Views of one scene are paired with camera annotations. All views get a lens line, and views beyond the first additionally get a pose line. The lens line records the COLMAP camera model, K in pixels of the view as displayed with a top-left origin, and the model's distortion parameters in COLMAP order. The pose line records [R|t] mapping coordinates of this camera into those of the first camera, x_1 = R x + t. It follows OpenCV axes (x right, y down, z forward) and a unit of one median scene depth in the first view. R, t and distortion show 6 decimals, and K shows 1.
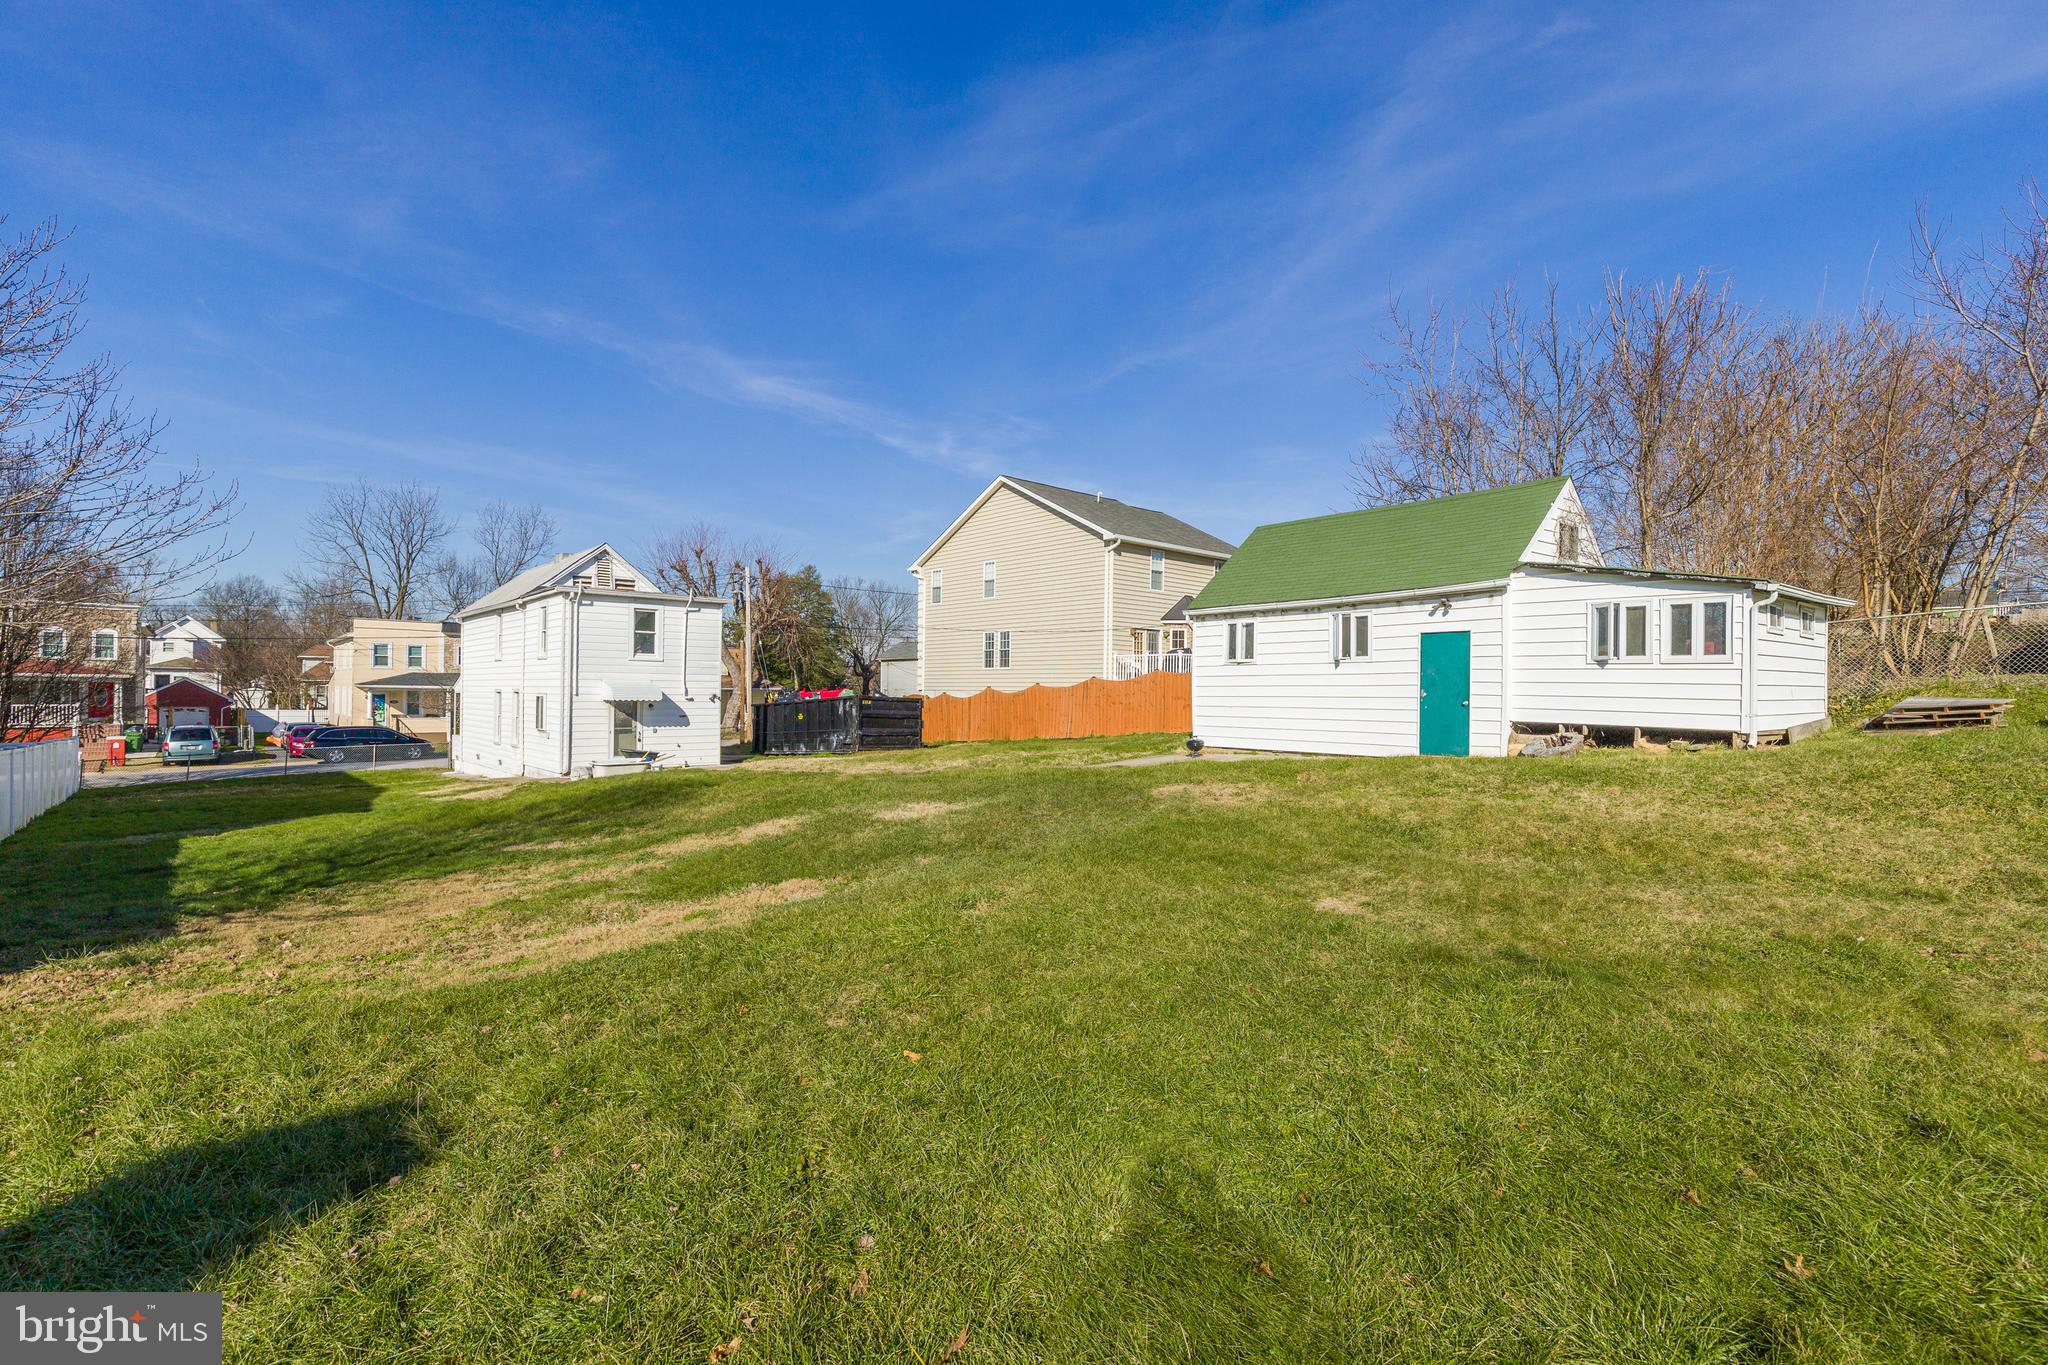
lens RADIAL K [[923.2, 0, 1027.1], [0, 923.2, 688.8], [0, 0, 1]] dist [0.011680, -0.002955]
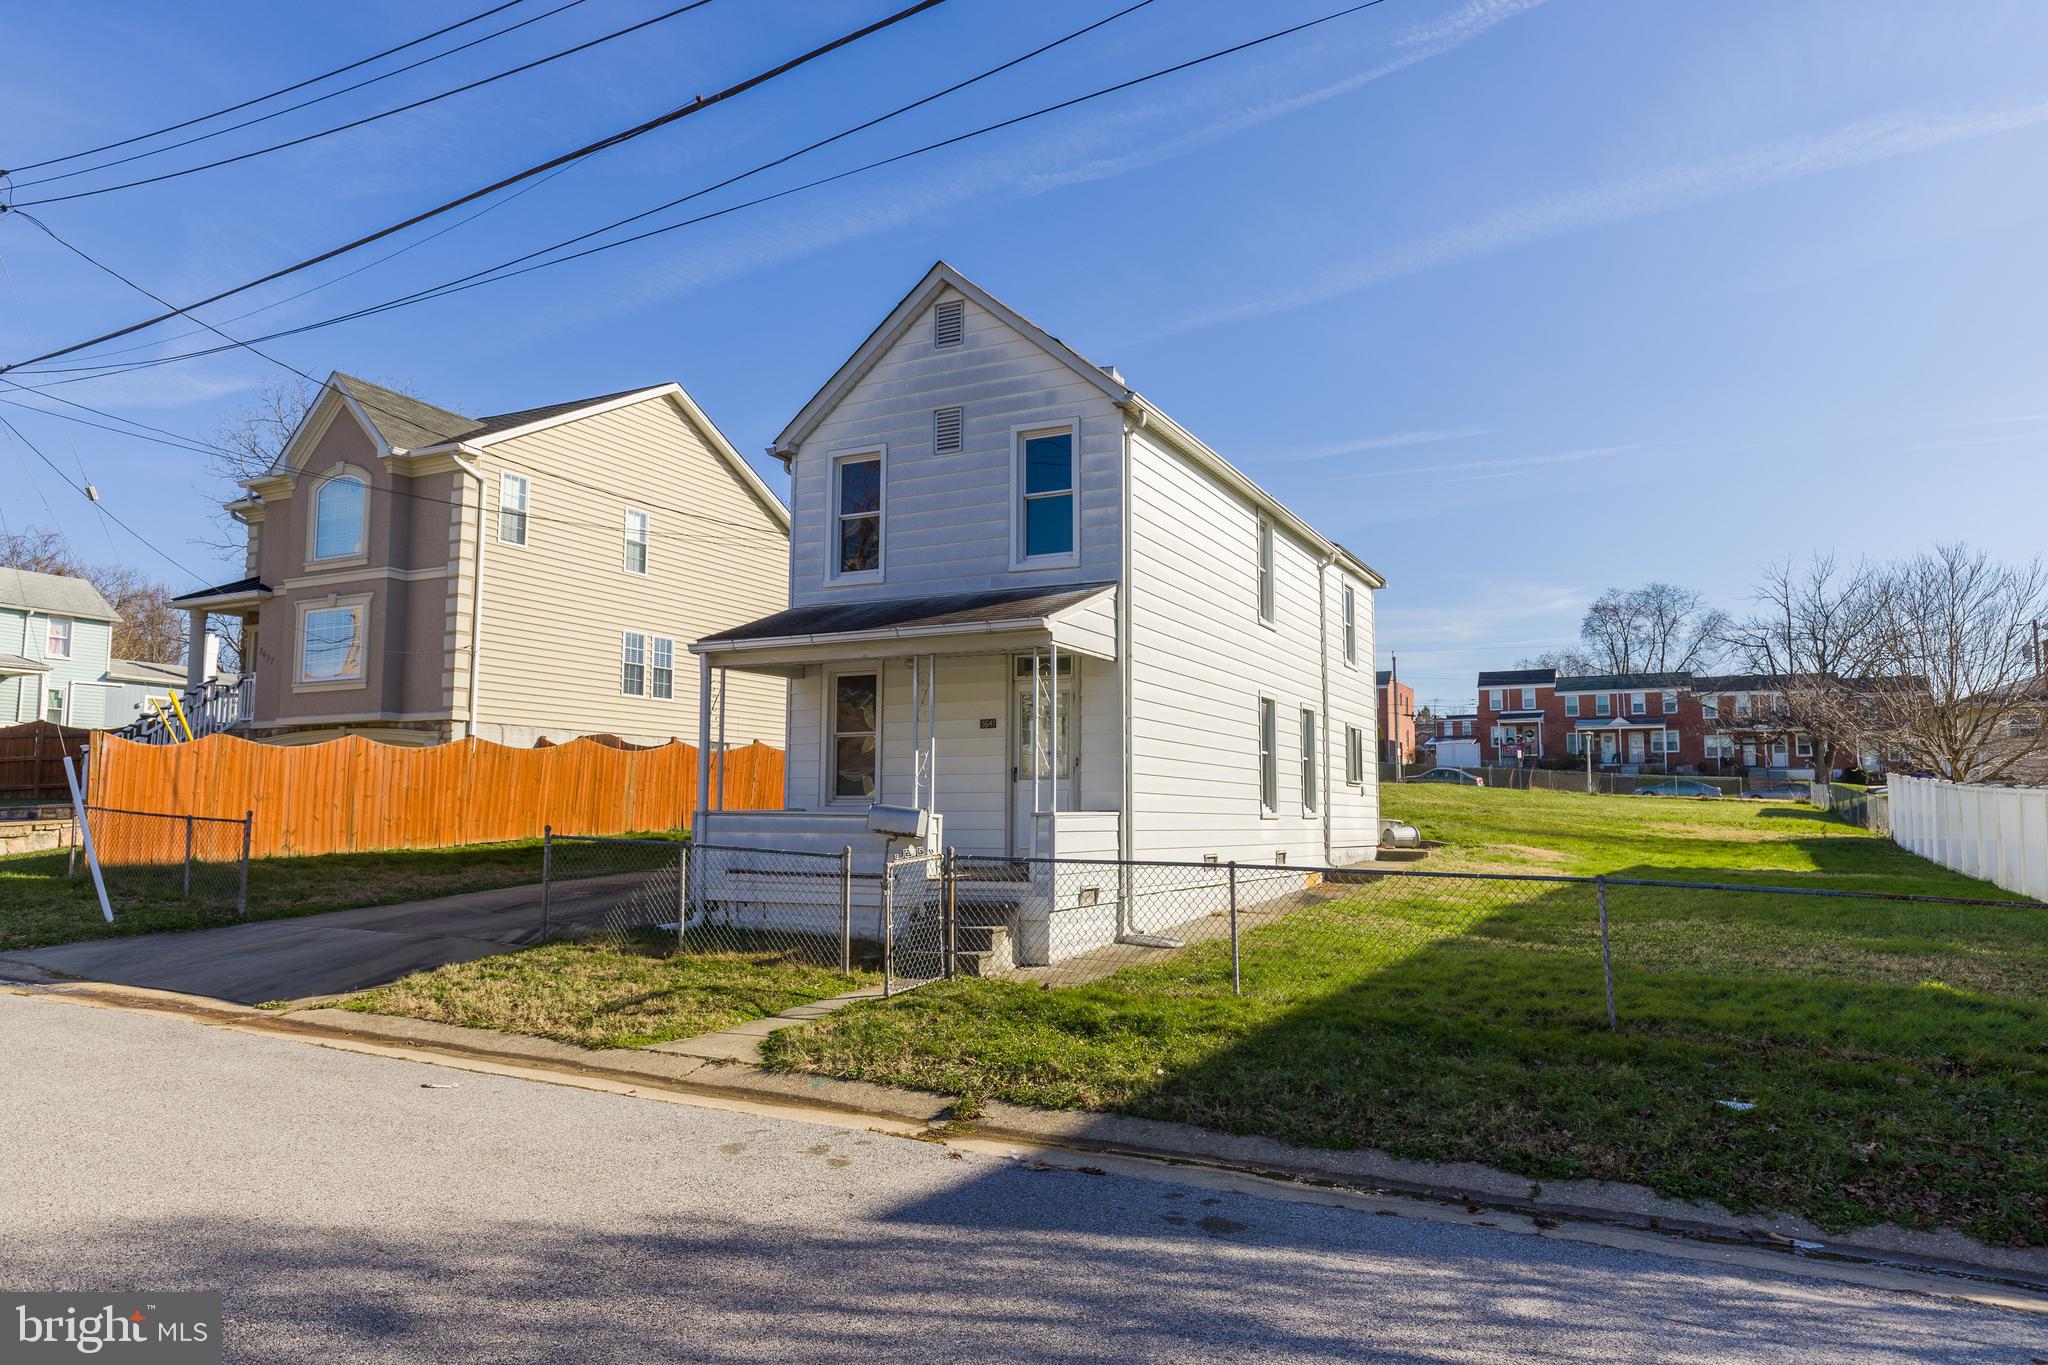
lens RADIAL K [[1333.4, 0, 1018.1], [0, 1333.4, 690.6], [0, 0, 1]] dist [0.009907, -0.006900]
pose [[-0.361751, 0.079318, 0.928894, -0.976548], [-0.011901, 0.995900, -0.089674, 0.050492], [-0.932199, -0.043494, -0.359324, 1.175739]]
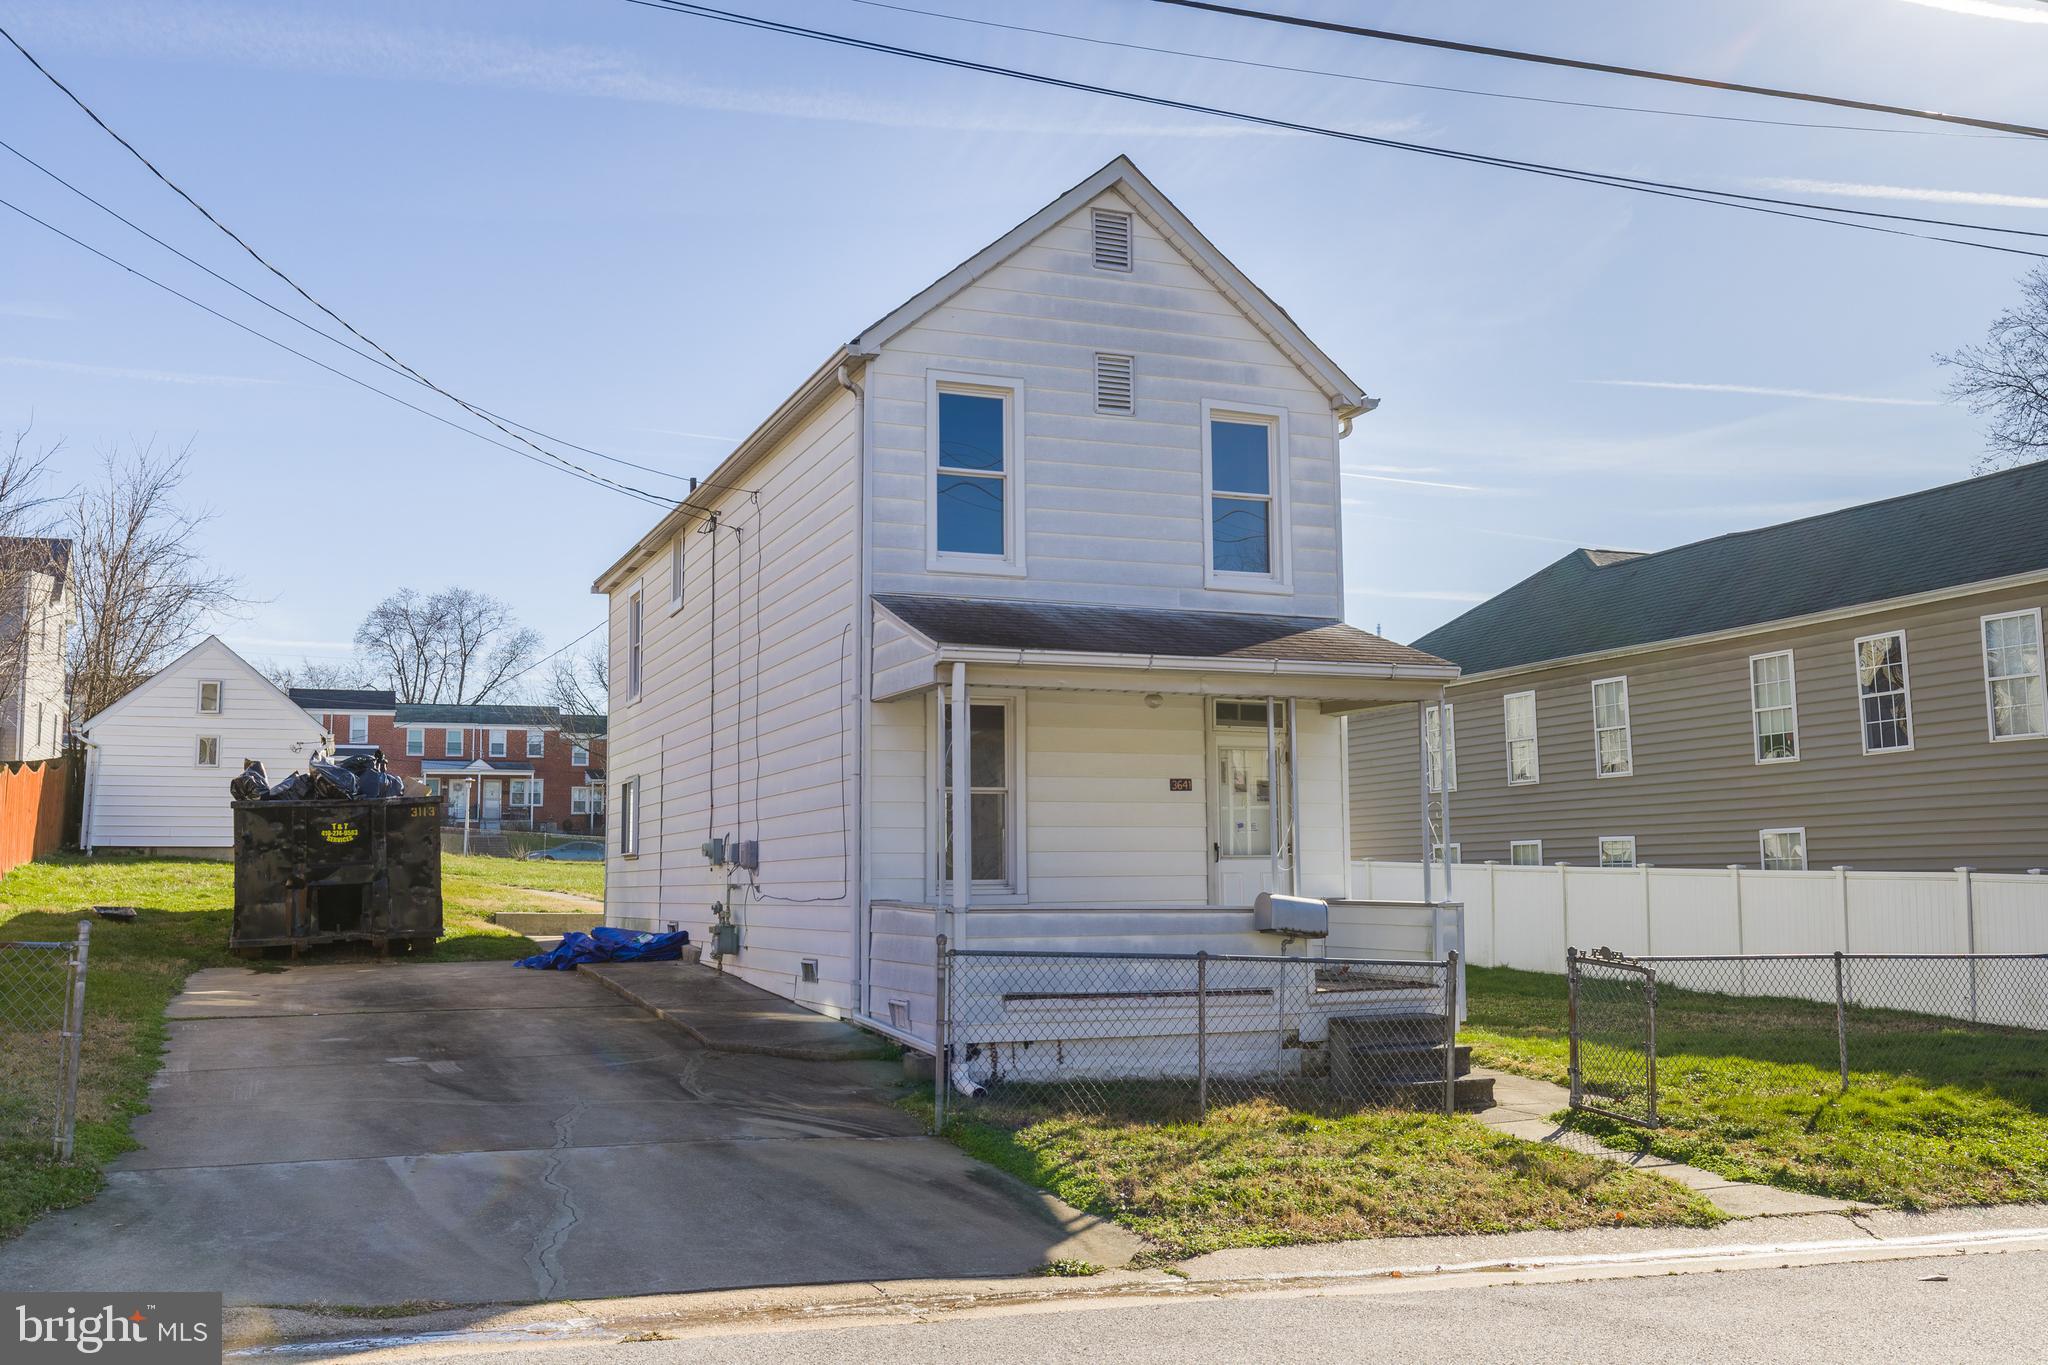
lens RADIAL K [[1831.3, 0, 1021.1], [0, 1831.3, 691.3], [0, 0, 1]] dist [0.003512, 0.003481]
pose [[-0.939453, 0.036078, 0.340773, -0.687732], [-0.000702, 0.994238, -0.107196, 0.048046], [-0.342676, -0.100945, -0.934014, 1.465897]]
